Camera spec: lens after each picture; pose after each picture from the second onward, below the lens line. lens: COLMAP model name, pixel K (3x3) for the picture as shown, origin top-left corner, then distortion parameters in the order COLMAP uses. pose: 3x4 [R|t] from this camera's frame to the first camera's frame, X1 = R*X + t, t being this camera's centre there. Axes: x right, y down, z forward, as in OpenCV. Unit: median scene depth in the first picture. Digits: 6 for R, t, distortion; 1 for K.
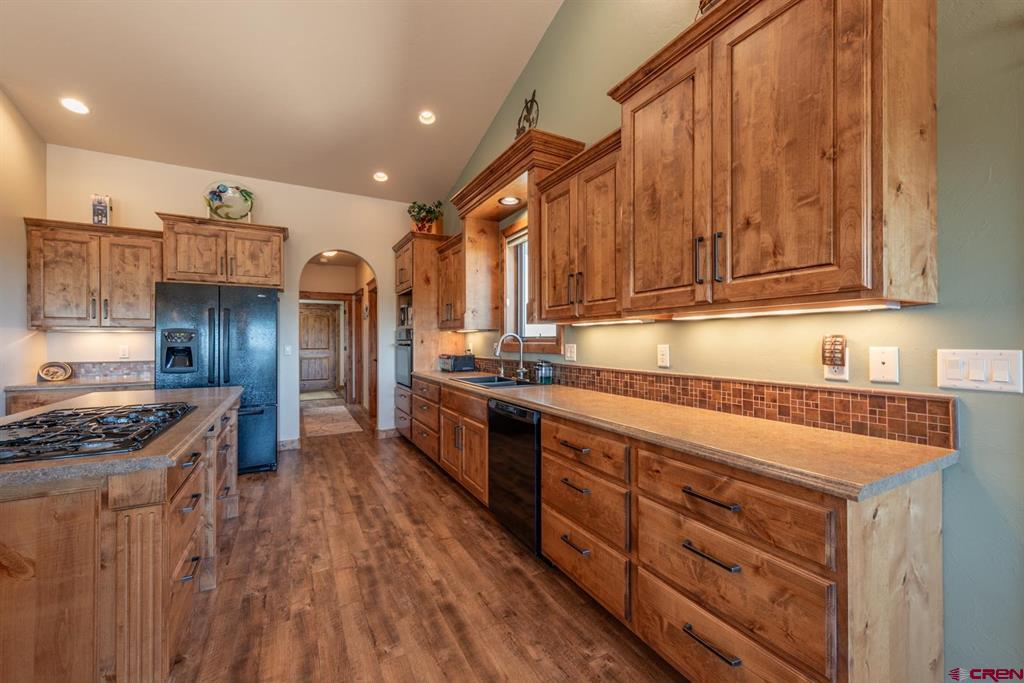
lens RADIAL K [[400.0, 0, 514.3], [0, 400.0, 341.5], [0, 0, 1]] dist [0.008947, -0.000484]
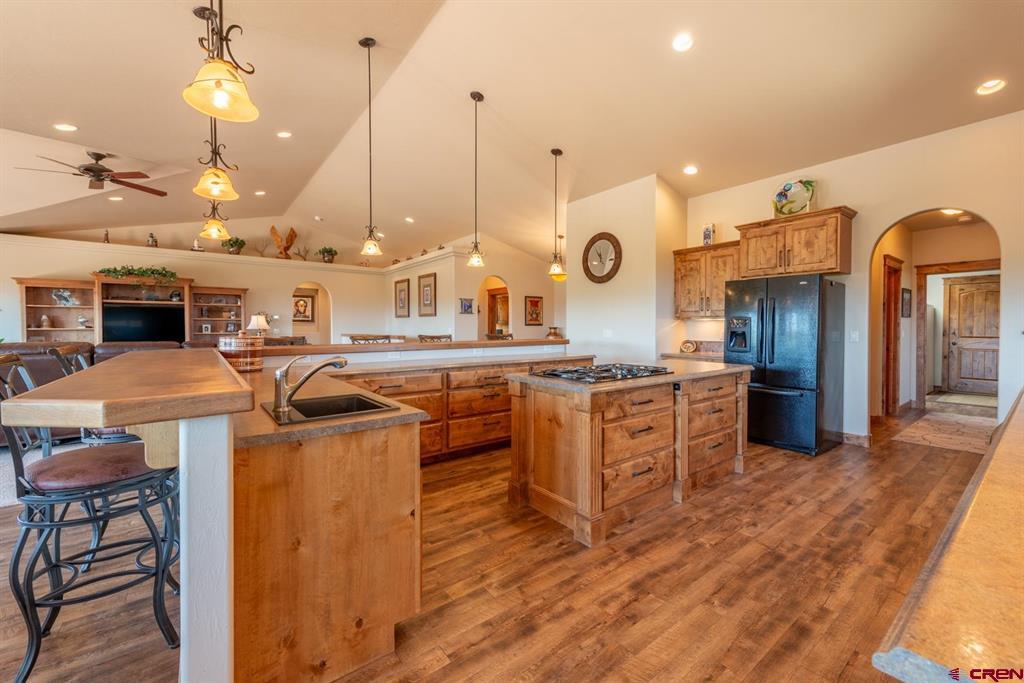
lens RADIAL K [[412.3, 0, 527.5], [0, 412.3, 334.5], [0, 0, 1]] dist [0.015788, -0.005638]
pose [[0.170019, 0.020230, -0.985233, 0.335039], [-0.002904, 0.999795, 0.020028, -0.000615], [0.985436, -0.000544, 0.170043, 0.135297]]
